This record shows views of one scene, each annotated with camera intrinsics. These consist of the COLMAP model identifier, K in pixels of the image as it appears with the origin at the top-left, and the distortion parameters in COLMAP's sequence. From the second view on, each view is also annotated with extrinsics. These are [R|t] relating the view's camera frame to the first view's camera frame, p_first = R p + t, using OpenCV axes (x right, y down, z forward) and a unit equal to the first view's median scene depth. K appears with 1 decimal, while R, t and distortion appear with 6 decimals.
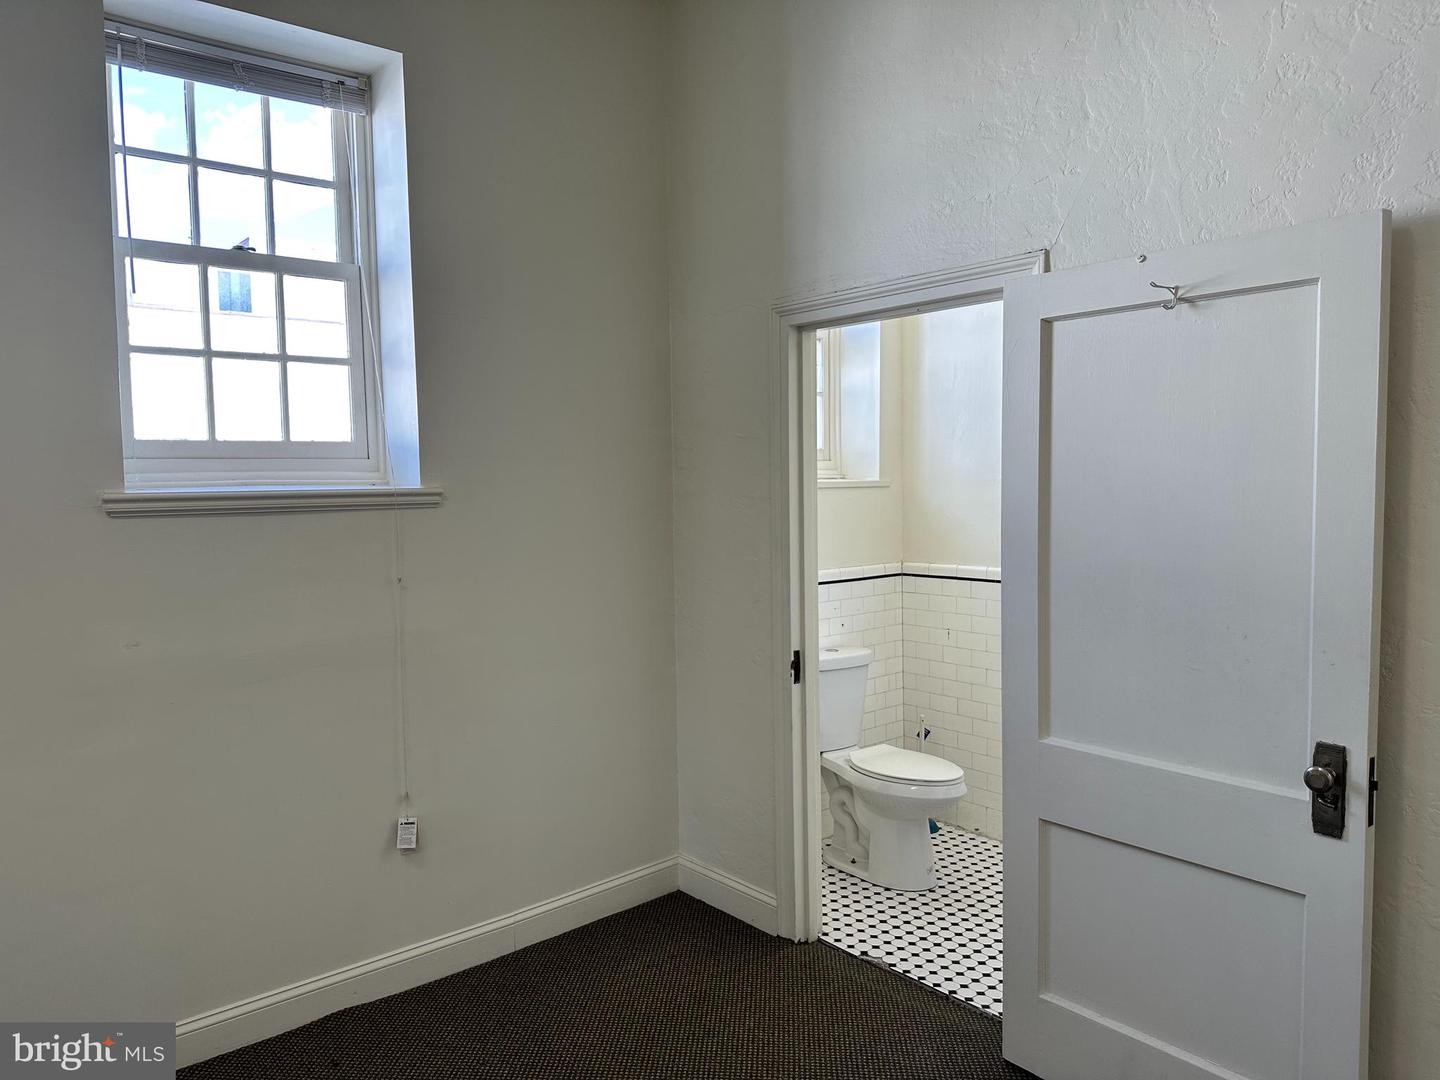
lens RADIAL K [[1017.0, 0, 720.0], [0, 1017.0, 540.0], [0, 0, 1]] dist [0.023306, -0.034638]
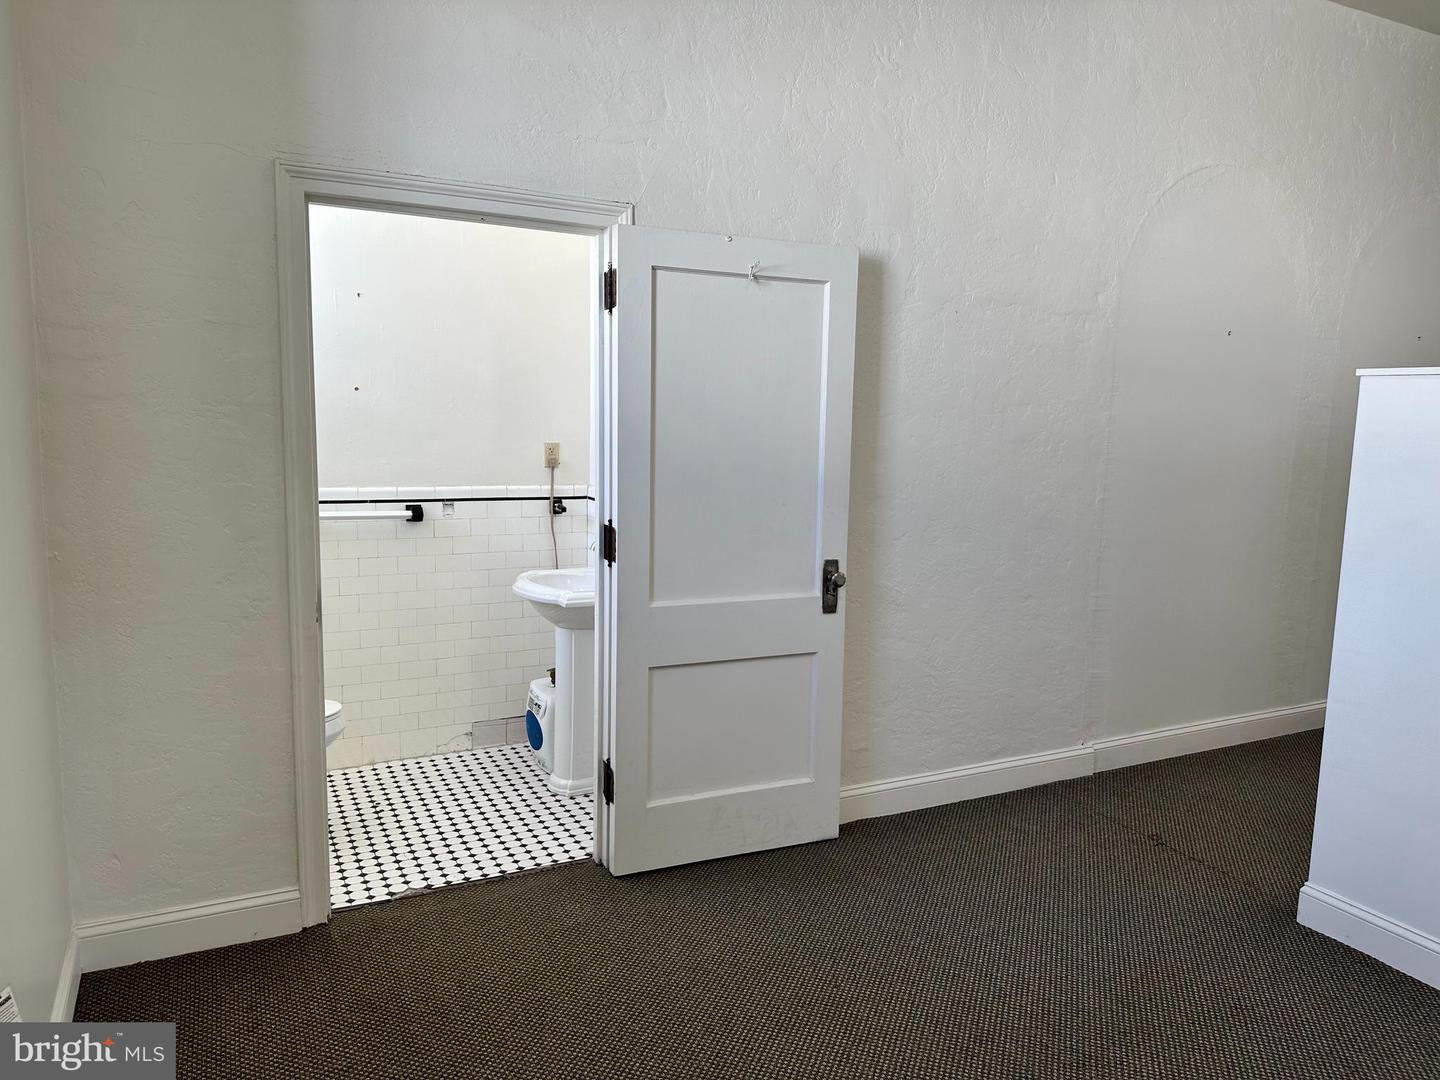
lens RADIAL K [[1011.4, 0, 730.4], [0, 1011.4, 529.4], [0, 0, 1]] dist [0.079698, -0.099240]
pose [[0.232592, -0.097223, 0.967703, -0.807898], [0.028898, 0.995243, 0.093044, -0.010033], [-0.972145, 0.006323, 0.234295, 0.572393]]
